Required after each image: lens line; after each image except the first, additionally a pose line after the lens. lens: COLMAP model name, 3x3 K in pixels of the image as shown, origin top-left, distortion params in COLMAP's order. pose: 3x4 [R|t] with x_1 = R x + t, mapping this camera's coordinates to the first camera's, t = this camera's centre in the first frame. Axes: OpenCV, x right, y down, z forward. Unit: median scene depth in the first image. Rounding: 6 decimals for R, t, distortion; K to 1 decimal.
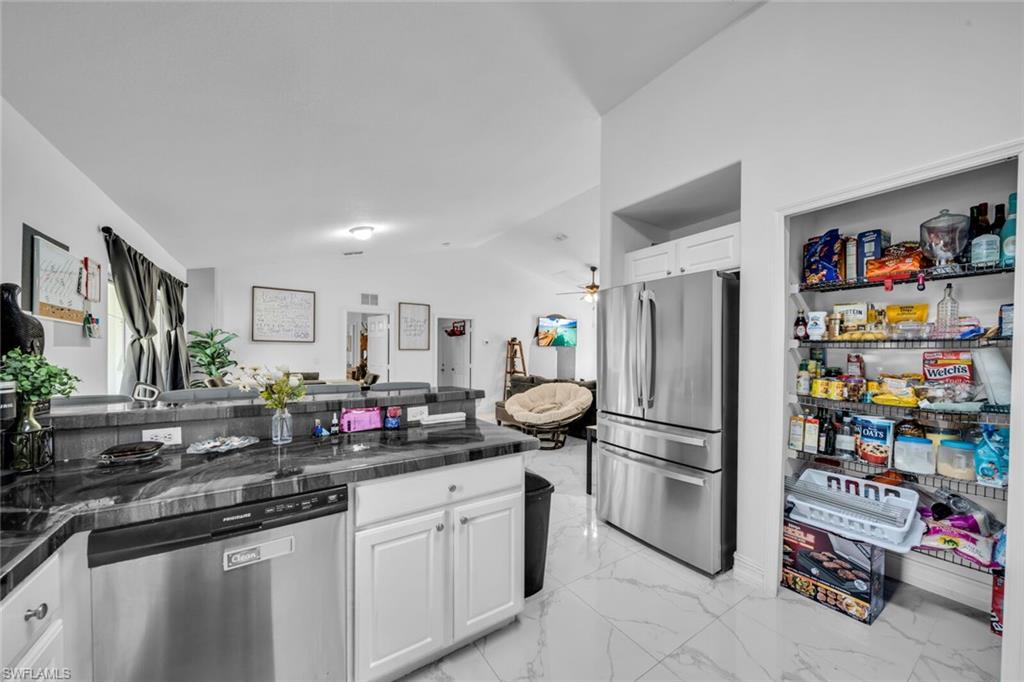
lens RADIAL K [[367.7, 0, 515.8], [0, 367.7, 349.6], [0, 0, 1]] dist [0.000636, 0.000016]
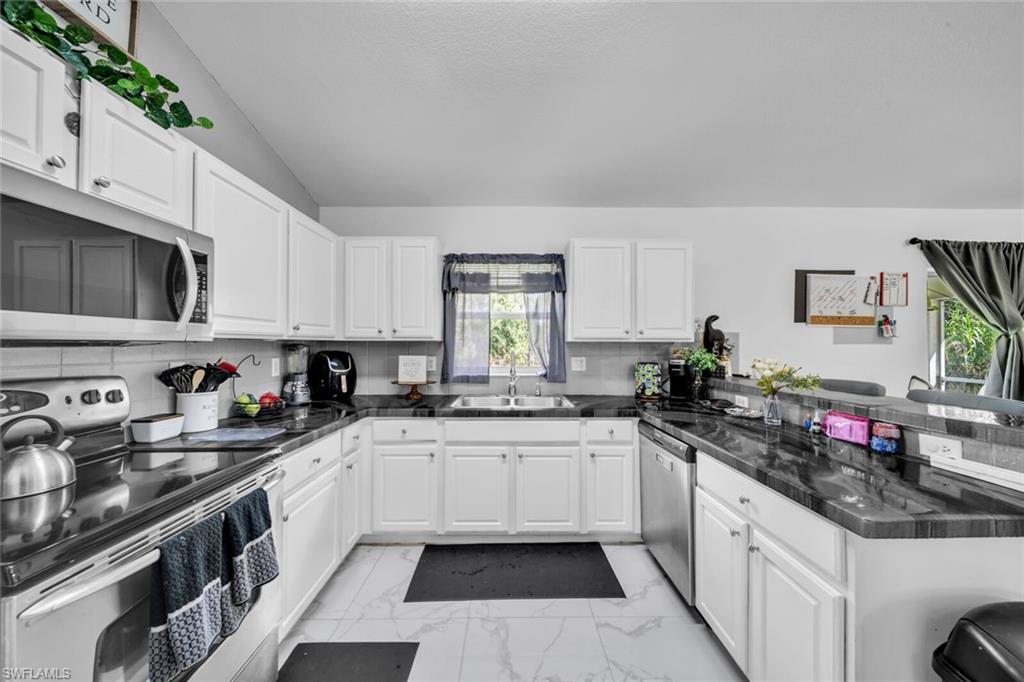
lens RADIAL K [[367.7, 0, 513.8], [0, 367.7, 344.0], [0, 0, 1]] dist [0.000636, 0.000016]
pose [[-0.545676, -0.007043, -0.837966, 0.681152], [-0.003127, 0.999975, -0.006369, 0.004373], [0.837990, -0.000855, -0.545685, 0.779919]]
